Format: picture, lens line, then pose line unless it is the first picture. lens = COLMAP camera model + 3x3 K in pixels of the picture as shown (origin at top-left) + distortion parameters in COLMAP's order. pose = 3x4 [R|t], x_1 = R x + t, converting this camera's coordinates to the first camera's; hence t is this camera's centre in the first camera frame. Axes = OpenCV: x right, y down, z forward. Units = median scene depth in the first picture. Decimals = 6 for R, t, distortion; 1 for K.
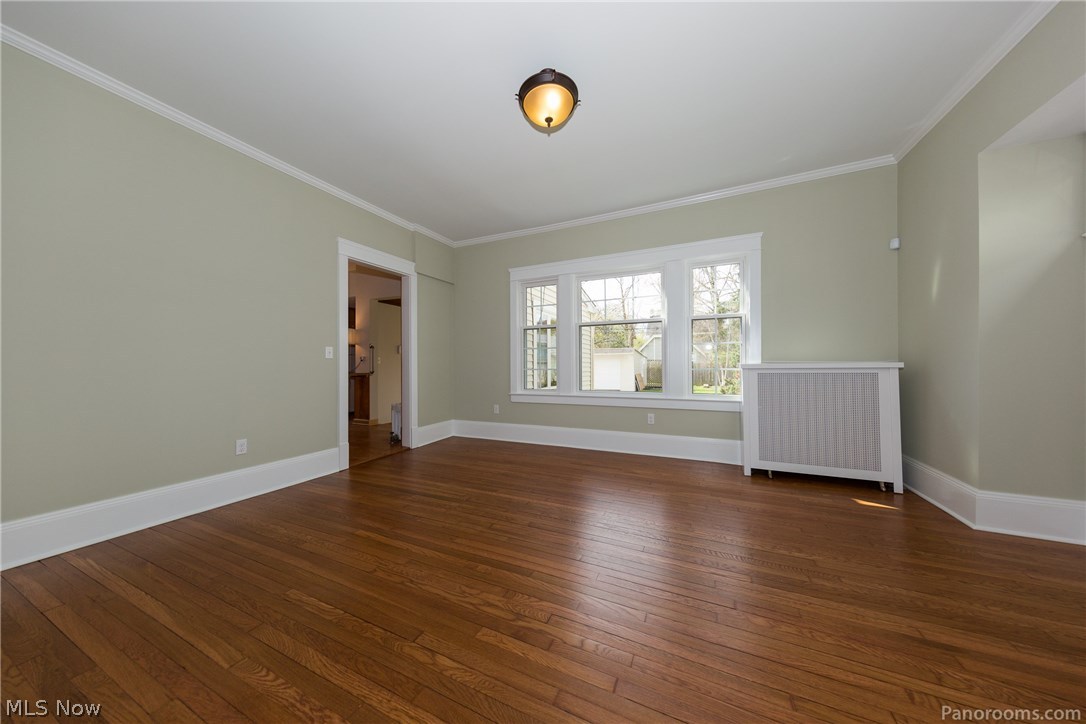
lens RADIAL K [[340.7, 0, 547.7], [0, 340.7, 362.3], [0, 0, 1]] dist [-0.000393, 0.000010]
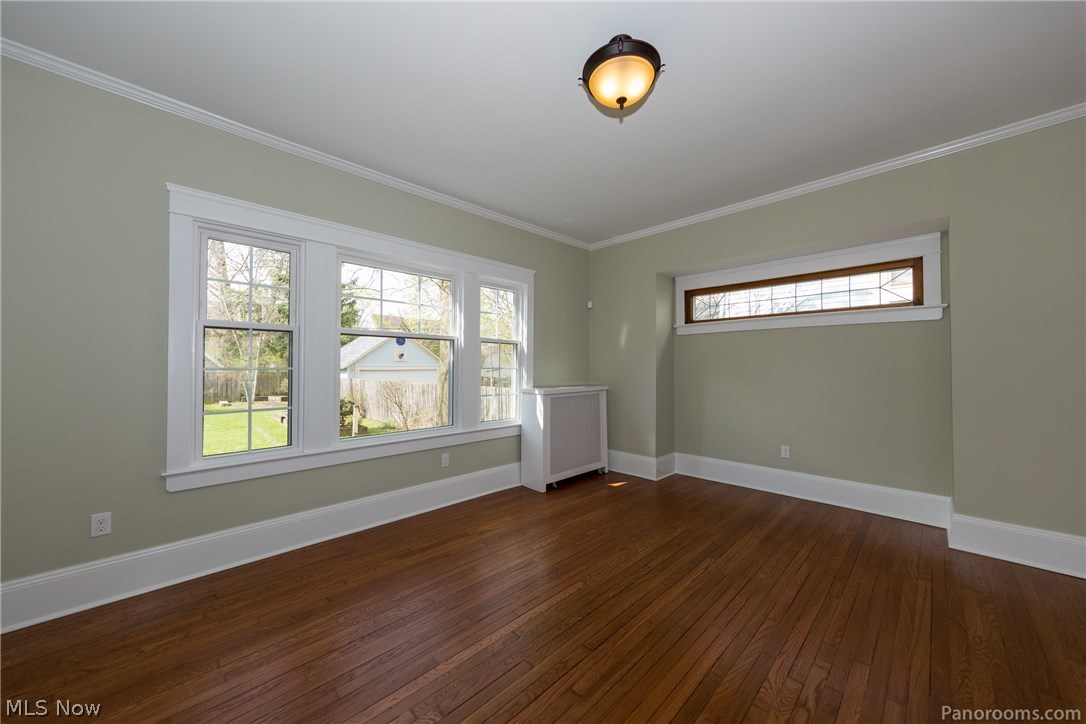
lens RADIAL K [[384.4, 0, 543.0], [0, 384.4, 362.0], [0, 0, 1]] dist [-0.000272, -0.000129]
pose [[0.357326, 0.020915, 0.933746, -0.563780], [-0.005686, 0.999779, -0.020218, -0.059177], [-0.933962, 0.001915, 0.357366, 0.552600]]
